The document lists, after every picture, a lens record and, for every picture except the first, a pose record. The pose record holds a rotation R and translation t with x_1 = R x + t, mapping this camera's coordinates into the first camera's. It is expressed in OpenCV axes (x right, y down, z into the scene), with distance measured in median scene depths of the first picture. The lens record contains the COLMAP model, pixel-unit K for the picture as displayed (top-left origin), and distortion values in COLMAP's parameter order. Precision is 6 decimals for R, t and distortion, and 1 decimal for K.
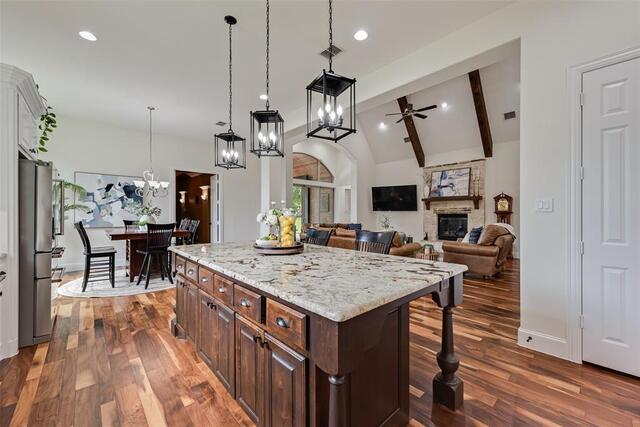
lens RADIAL K [[257.5, 0, 320.0], [0, 257.5, 213.5], [0, 0, 1]] dist [0.001508, 0.000113]
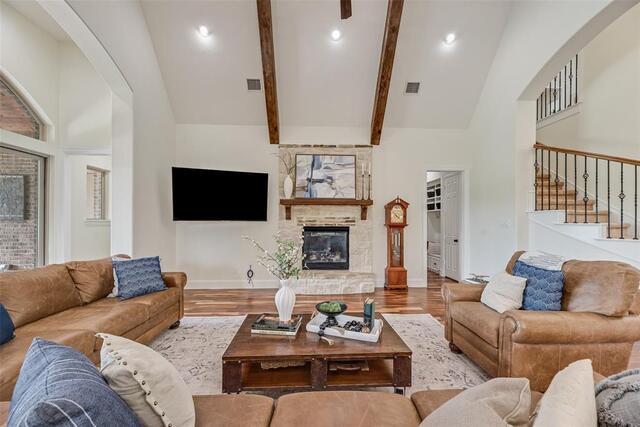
lens RADIAL K [[257.7, 0, 320.7], [0, 257.7, 221.3], [0, 0, 1]] dist [0.001483, 0.000128]
pose [[0.641362, 0.005484, 0.767219, 0.028738], [-0.004257, 0.999984, -0.003590, -0.009145], [-0.767226, -0.000963, 0.641376, 0.610531]]
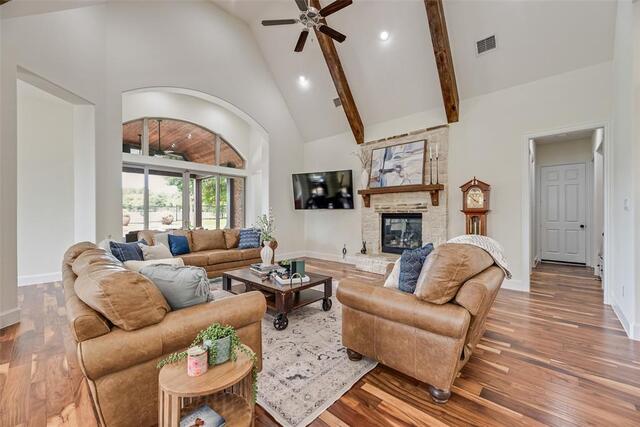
lens RADIAL K [[257.5, 0, 320.0], [0, 257.5, 213.5], [0, 0, 1]] dist [0.001508, 0.000113]
pose [[0.996498, -0.002106, 0.083594, 0.256524], [0.002060, 0.999998, 0.000644, 0.001156], [-0.083595, -0.000470, 0.996500, 0.370394]]
